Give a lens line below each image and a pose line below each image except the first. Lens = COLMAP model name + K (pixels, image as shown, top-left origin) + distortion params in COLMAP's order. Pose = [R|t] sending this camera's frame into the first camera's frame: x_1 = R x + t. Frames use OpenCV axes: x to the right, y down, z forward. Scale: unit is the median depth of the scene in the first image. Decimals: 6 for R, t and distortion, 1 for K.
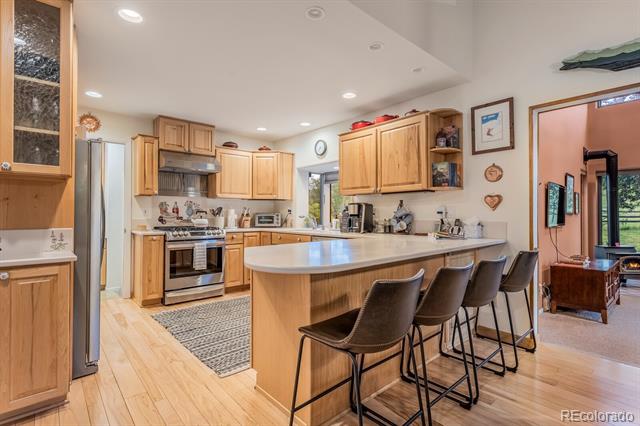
lens RADIAL K [[312.5, 0, 320.0], [0, 312.5, 213.0], [0, 0, 1]] dist [0.002825, -0.000002]
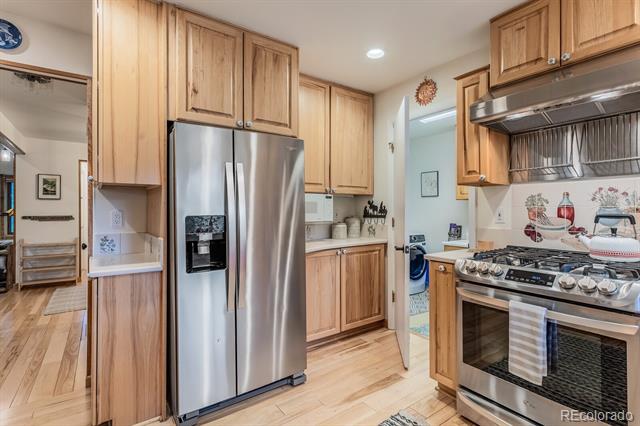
lens RADIAL K [[312.5, 0, 320.0], [0, 312.5, 213.0], [0, 0, 1]] dist [0.002825, -0.000002]
pose [[-0.109244, -0.003974, -0.994007, 0.008341], [0.007945, 0.999957, -0.004871, -0.020848], [0.993983, -0.008430, -0.109208, 1.802969]]
